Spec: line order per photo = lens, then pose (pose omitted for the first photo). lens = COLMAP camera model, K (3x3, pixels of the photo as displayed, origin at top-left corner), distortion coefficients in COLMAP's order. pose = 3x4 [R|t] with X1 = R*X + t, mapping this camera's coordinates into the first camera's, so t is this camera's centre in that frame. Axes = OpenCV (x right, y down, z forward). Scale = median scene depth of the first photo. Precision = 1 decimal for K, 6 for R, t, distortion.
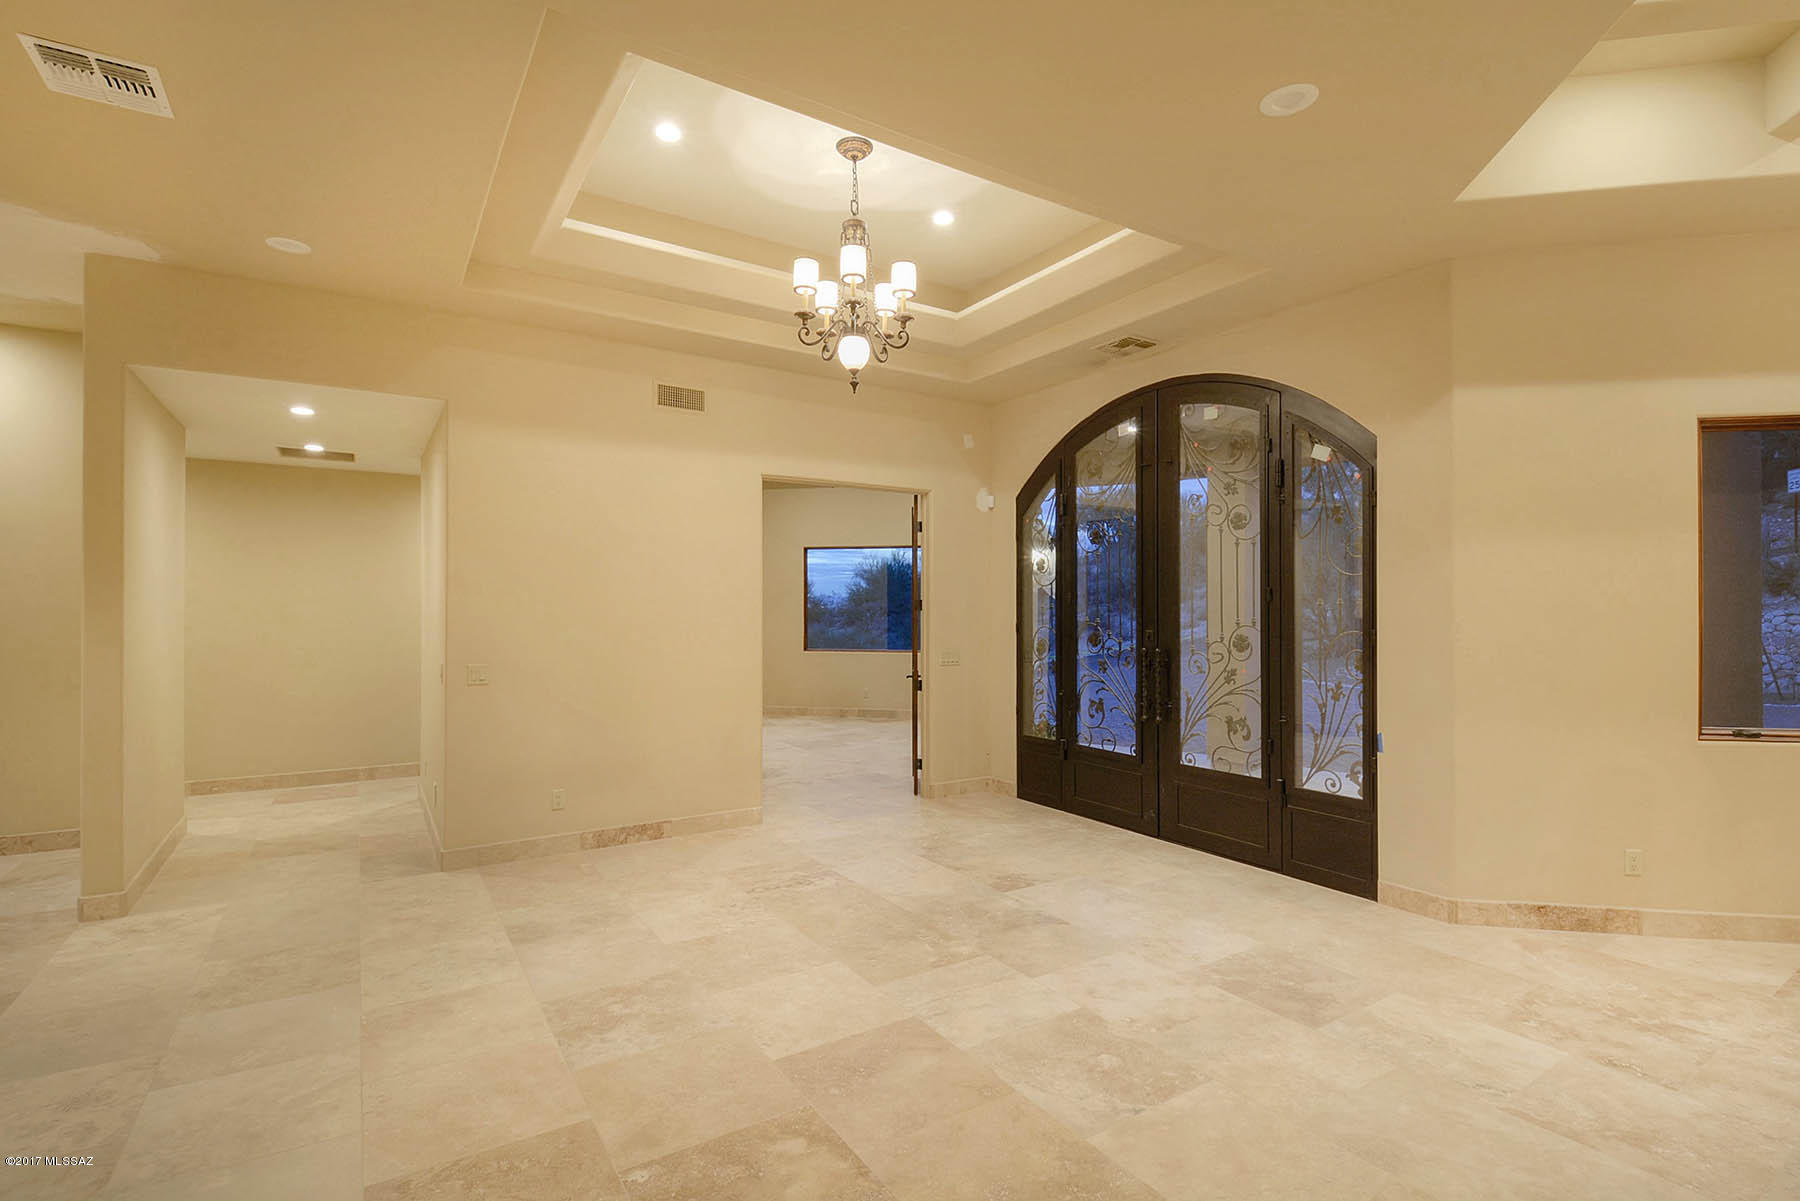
lens RADIAL K [[803.3, 0, 848.5], [0, 803.3, 626.2], [0, 0, 1]] dist [0.015085, -0.017454]
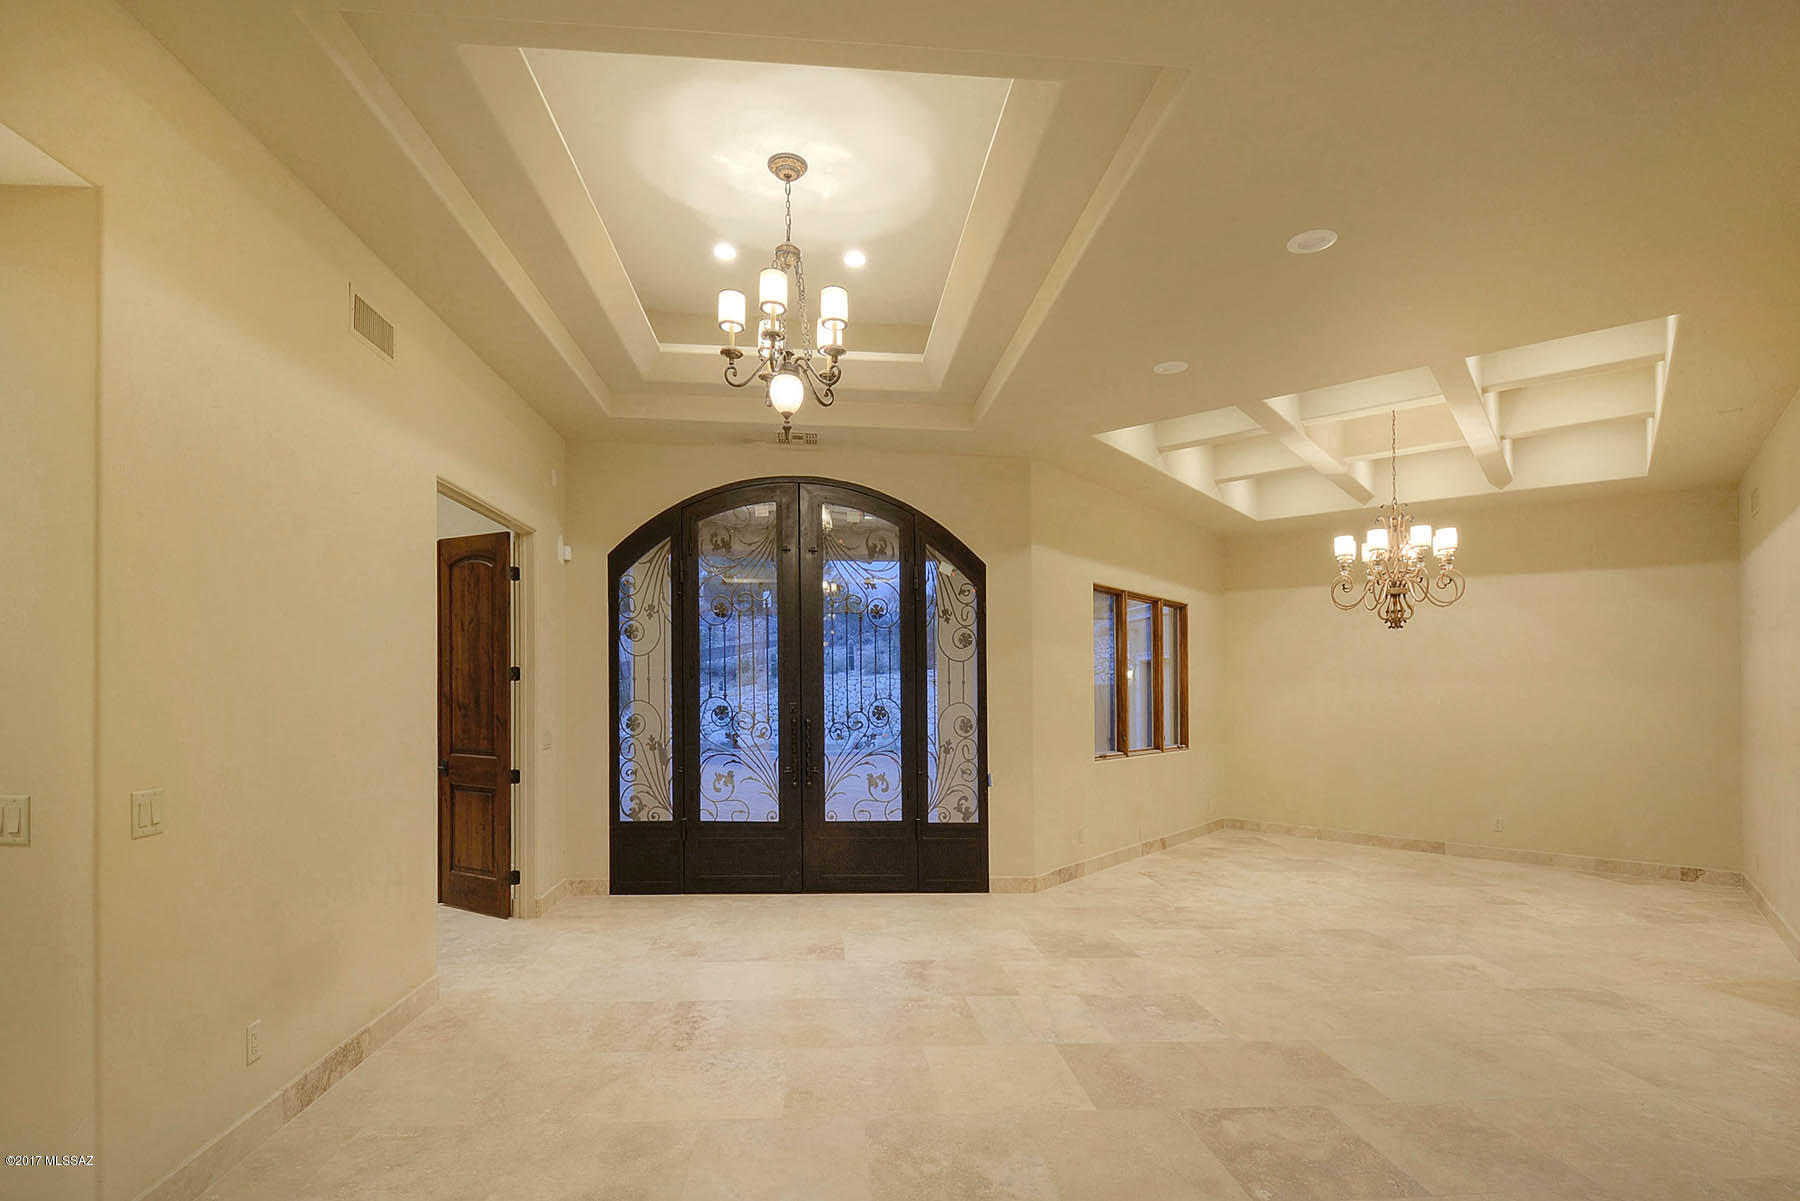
lens RADIAL K [[880.1, 0, 880.0], [0, 880.1, 678.5], [0, 0, 1]] dist [0.012142, -0.000162]
pose [[0.456829, 0.016574, 0.889400, -0.750939], [0.003933, 0.999779, -0.020652, -0.002863], [-0.889546, 0.012932, 0.456663, 0.424704]]
